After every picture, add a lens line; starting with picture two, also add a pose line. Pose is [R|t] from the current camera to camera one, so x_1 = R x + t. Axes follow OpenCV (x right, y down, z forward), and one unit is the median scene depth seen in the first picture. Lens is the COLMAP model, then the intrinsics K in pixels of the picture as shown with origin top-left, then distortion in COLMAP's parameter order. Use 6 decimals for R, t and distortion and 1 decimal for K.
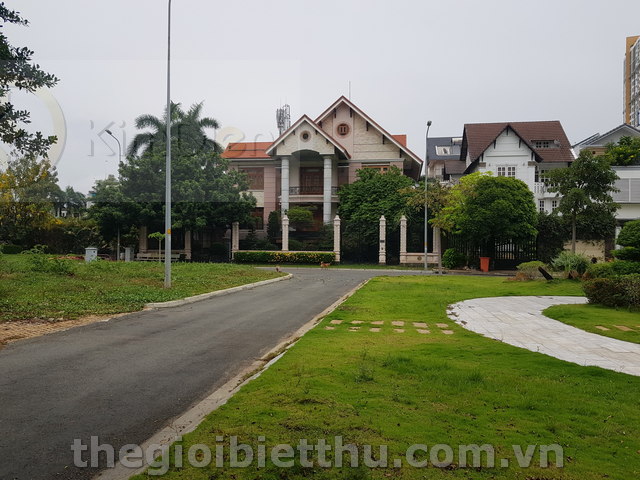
lens RADIAL K [[490.5, 0, 320.0], [0, 490.5, 240.0], [0, 0, 1]] dist [0.084473, -0.163536]
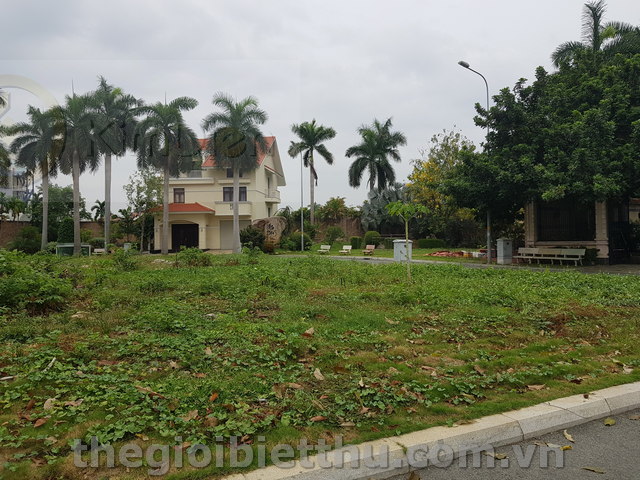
lens RADIAL K [[487.1, 0, 331.6], [0, 487.1, 236.4], [0, 0, 1]] dist [0.055188, -0.100855]
pose [[0.596112, -0.020809, -0.802631, -0.008962], [0.024963, 0.999661, -0.007378, 0.010446], [0.802513, -0.015638, 0.596430, 0.395957]]
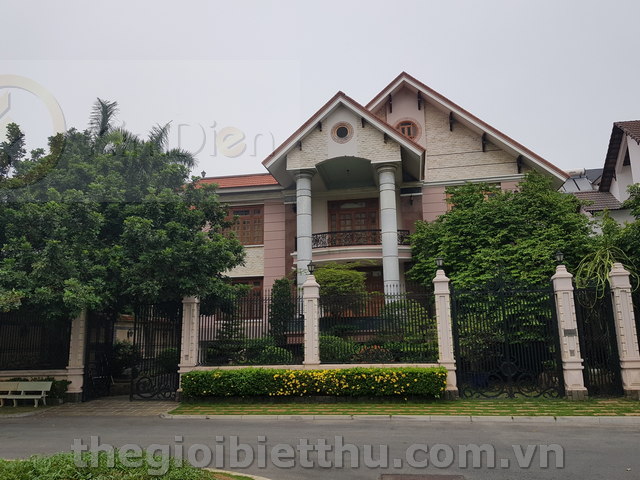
lens RADIAL K [[487.1, 0, 331.6], [0, 487.1, 236.4], [0, 0, 1]] dist [0.055188, -0.100855]
pose [[0.999499, -0.029870, 0.010486, -0.049593], [0.031392, 0.977963, -0.206407, 0.002260], [-0.004090, 0.206633, 0.978410, 0.522083]]
